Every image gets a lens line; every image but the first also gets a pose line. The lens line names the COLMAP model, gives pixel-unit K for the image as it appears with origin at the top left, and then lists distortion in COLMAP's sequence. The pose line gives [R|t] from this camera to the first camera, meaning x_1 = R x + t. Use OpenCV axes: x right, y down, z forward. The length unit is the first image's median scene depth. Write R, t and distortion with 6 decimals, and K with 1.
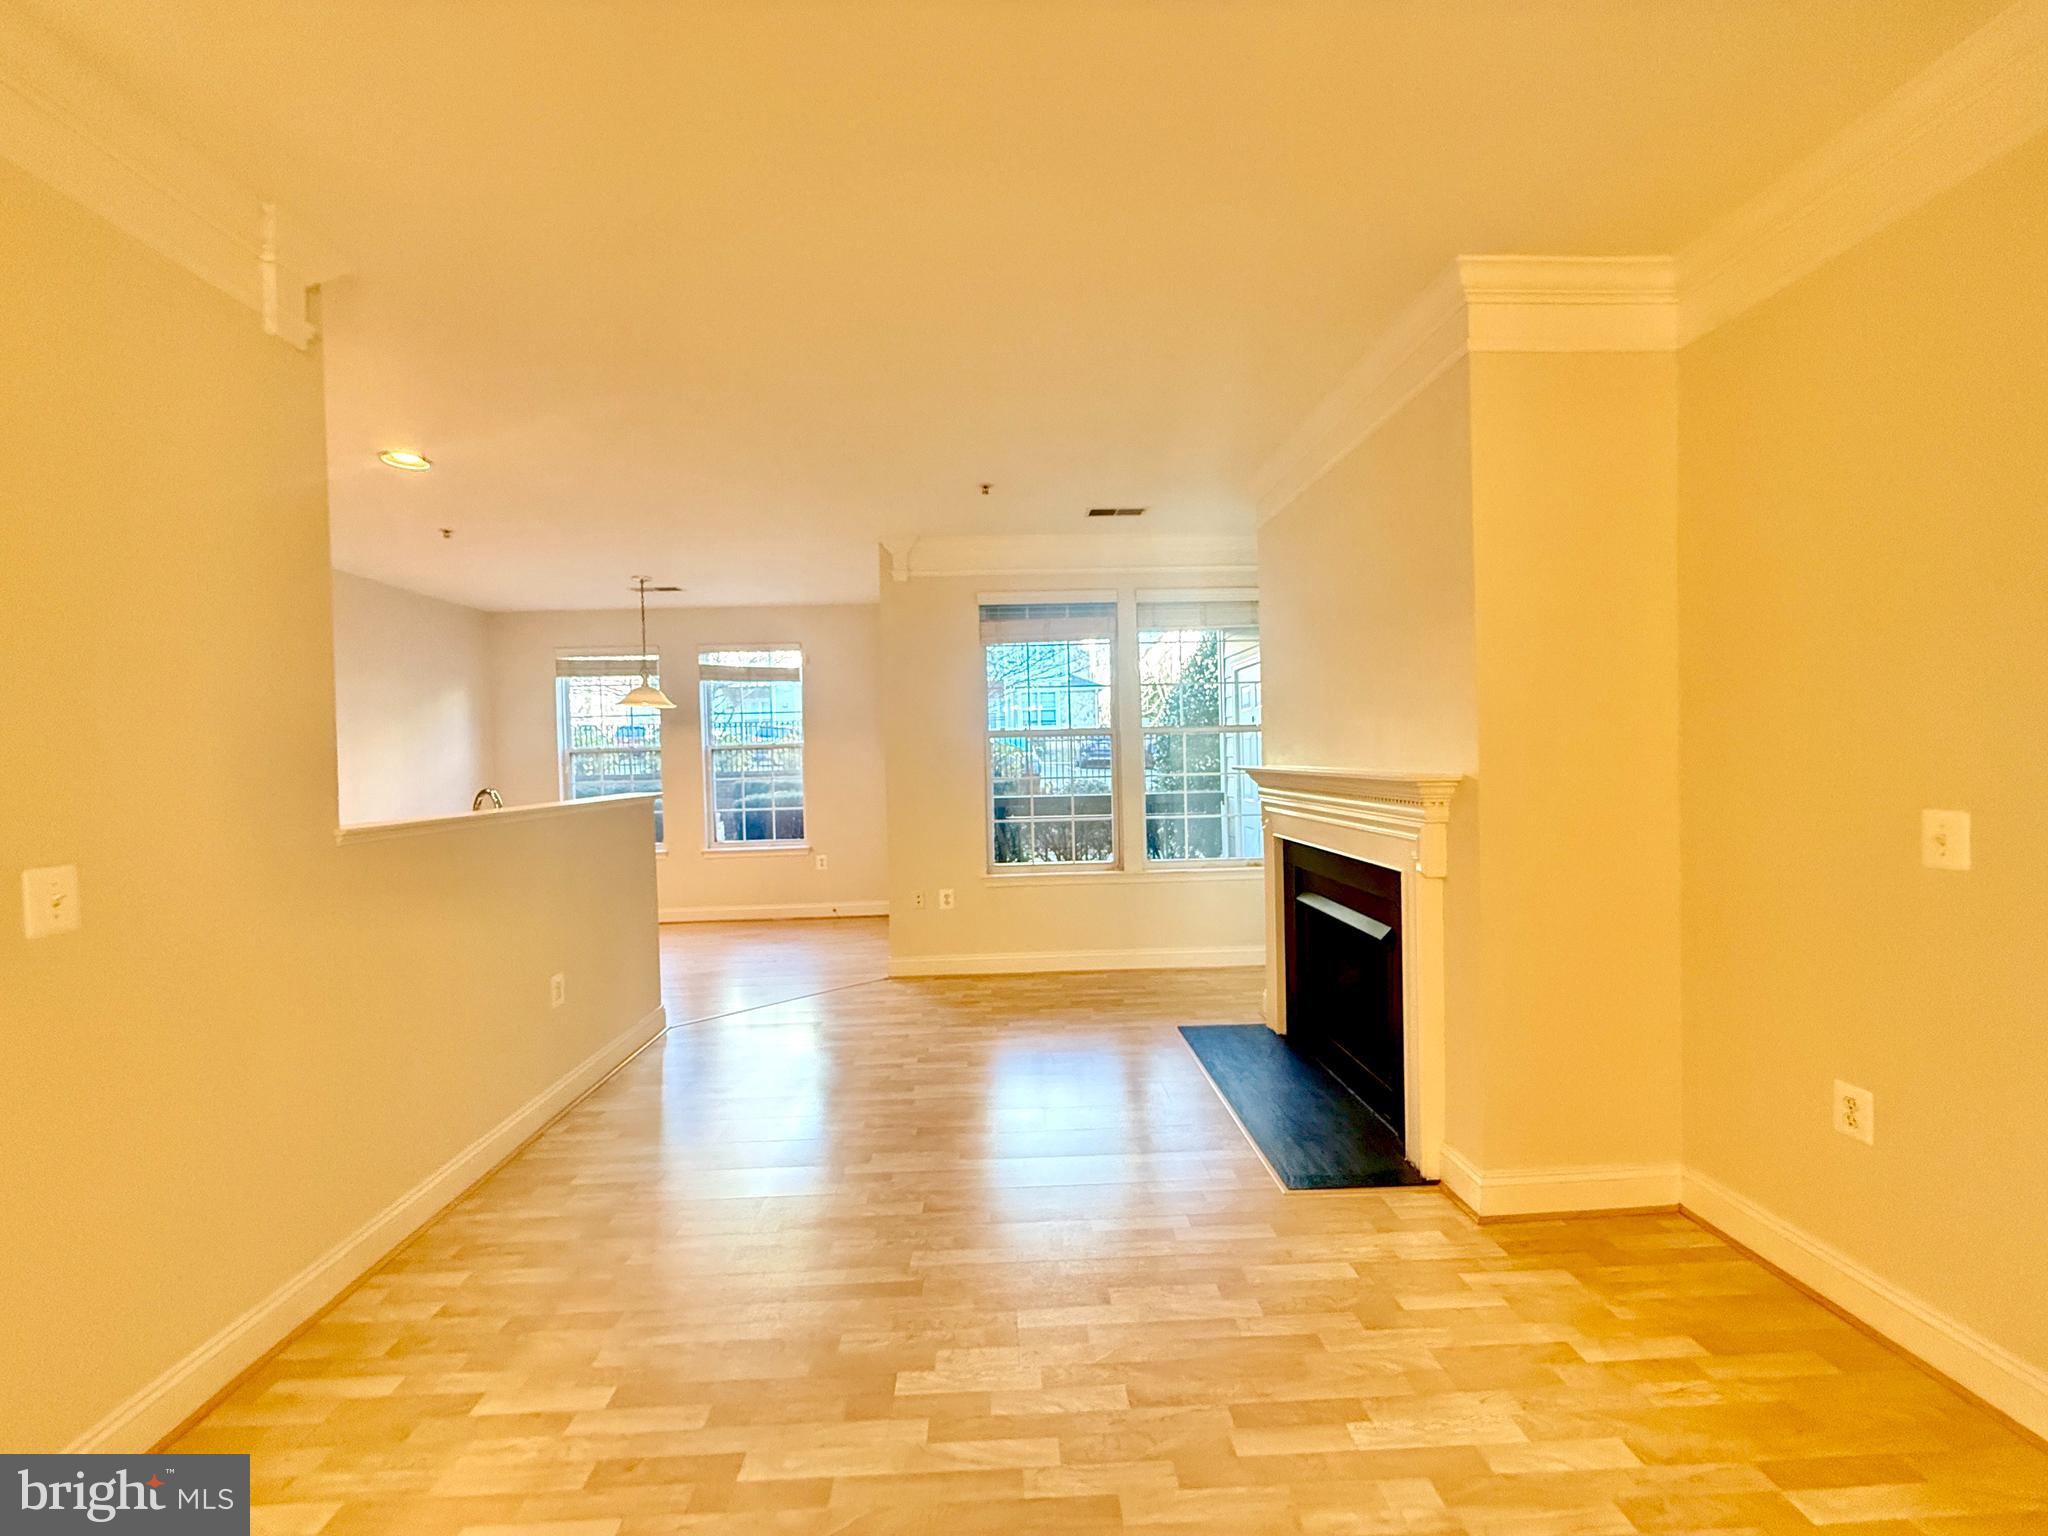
lens RADIAL K [[815.4, 0, 1016.3], [0, 815.4, 773.6], [0, 0, 1]] dist [0.000546, -0.000439]
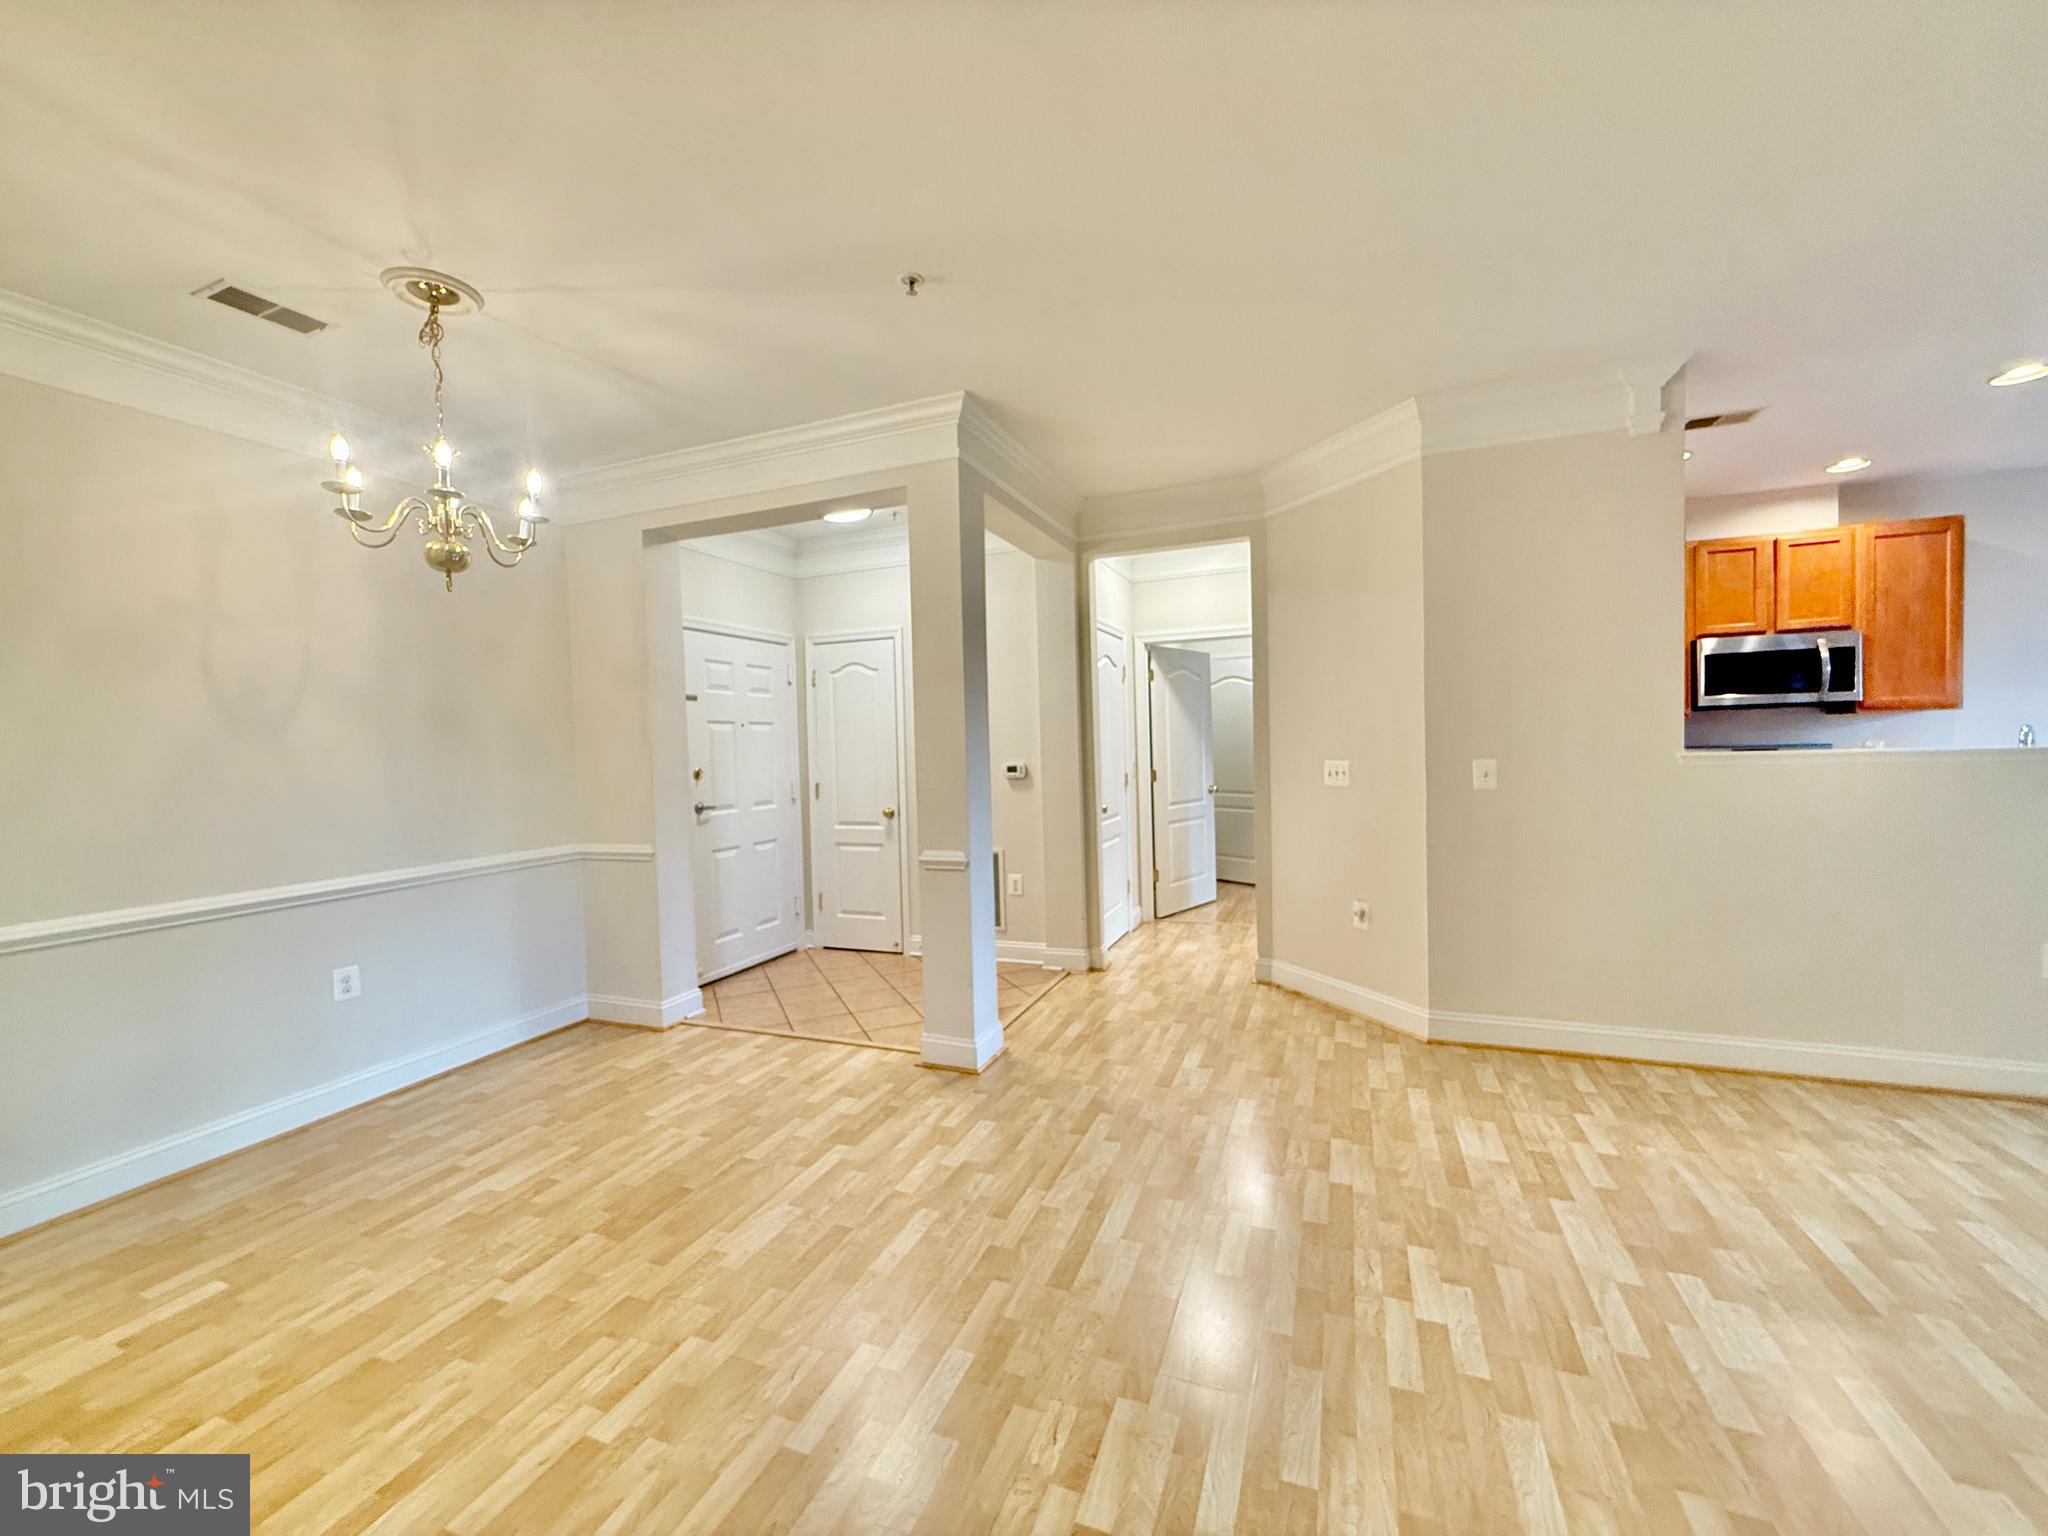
lens RADIAL K [[815.4, 0, 1017.1], [0, 815.4, 772.0], [0, 0, 1]] dist [0.000546, -0.000439]
pose [[-0.399039, 0.068076, -0.914403, 0.728139], [0.019715, 0.997647, 0.065670, -0.012830], [0.916722, 0.008178, -0.399442, 0.376419]]
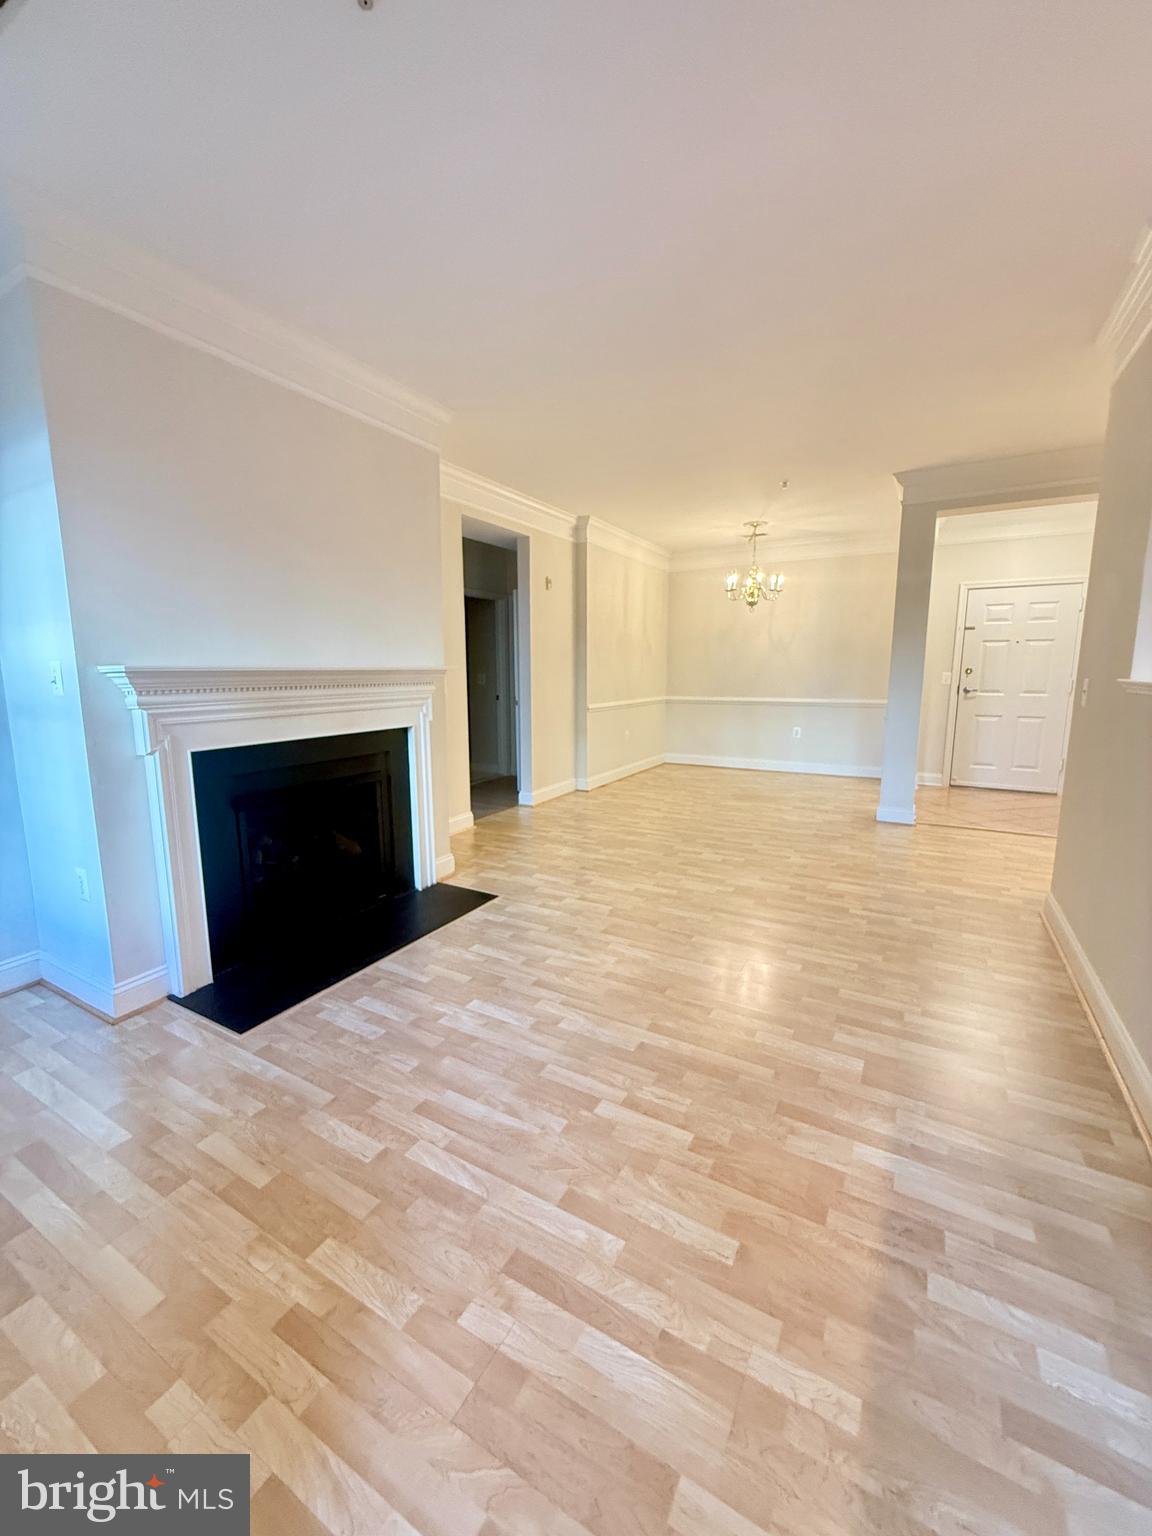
lens RADIAL K [[611.5, 0, 575.4], [0, 611.5, 767.2], [0, 0, 1]] dist [0.000546, -0.000439]
pose [[-0.853629, -0.051866, 0.518293, -0.442367], [0.040091, 0.985536, 0.164653, 0.007999], [-0.519337, 0.161332, -0.839203, 1.768243]]
